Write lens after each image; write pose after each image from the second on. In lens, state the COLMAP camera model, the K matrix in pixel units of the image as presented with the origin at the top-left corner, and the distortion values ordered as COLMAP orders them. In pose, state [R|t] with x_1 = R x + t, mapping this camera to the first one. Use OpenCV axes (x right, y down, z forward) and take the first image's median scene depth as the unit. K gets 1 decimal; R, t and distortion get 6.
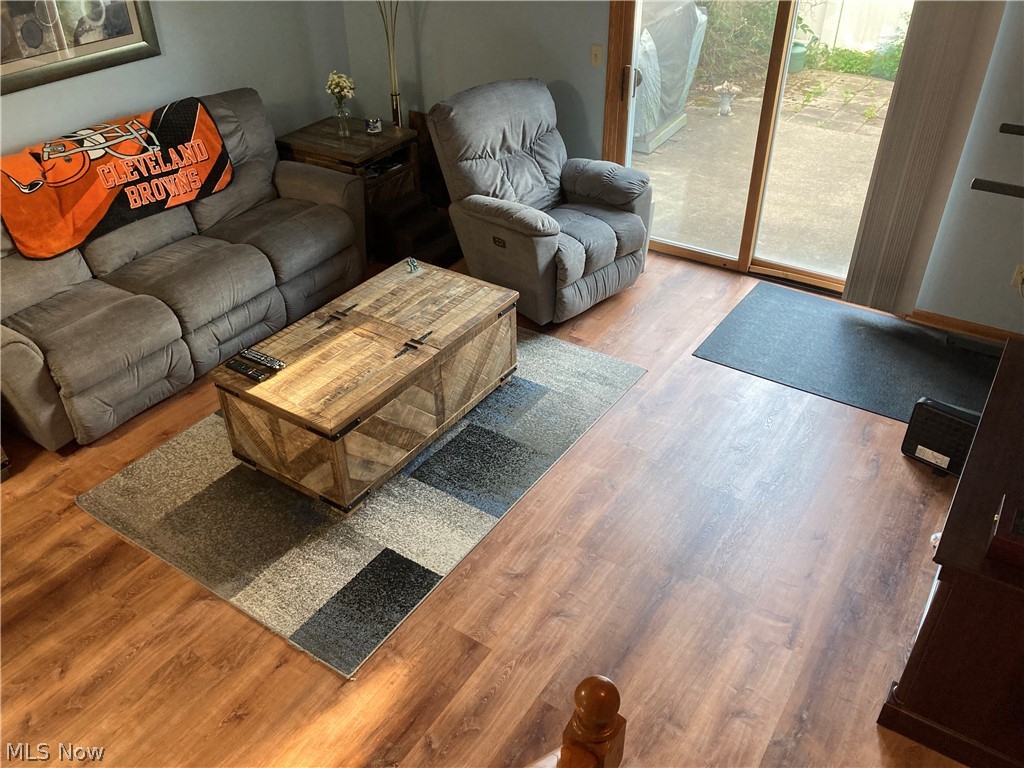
lens RADIAL K [[856.2, 0, 512.0], [0, 856.2, 384.0], [0, 0, 1]] dist [-0.009110, 0.055527]
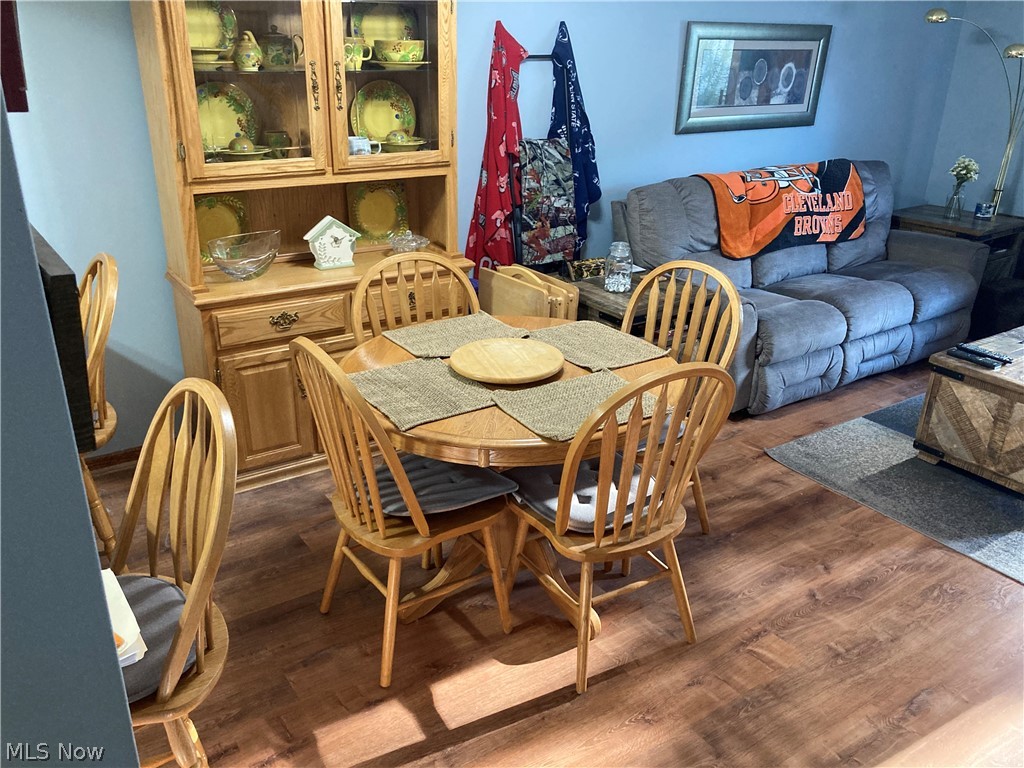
lens RADIAL K [[856.2, 0, 512.0], [0, 856.2, 384.0], [0, 0, 1]] dist [-0.009110, 0.055527]
pose [[0.926861, 0.172215, -0.333573, -0.378872], [-0.237967, 0.956763, -0.167260, 0.257238], [0.290345, 0.234406, 0.927768, -0.103106]]
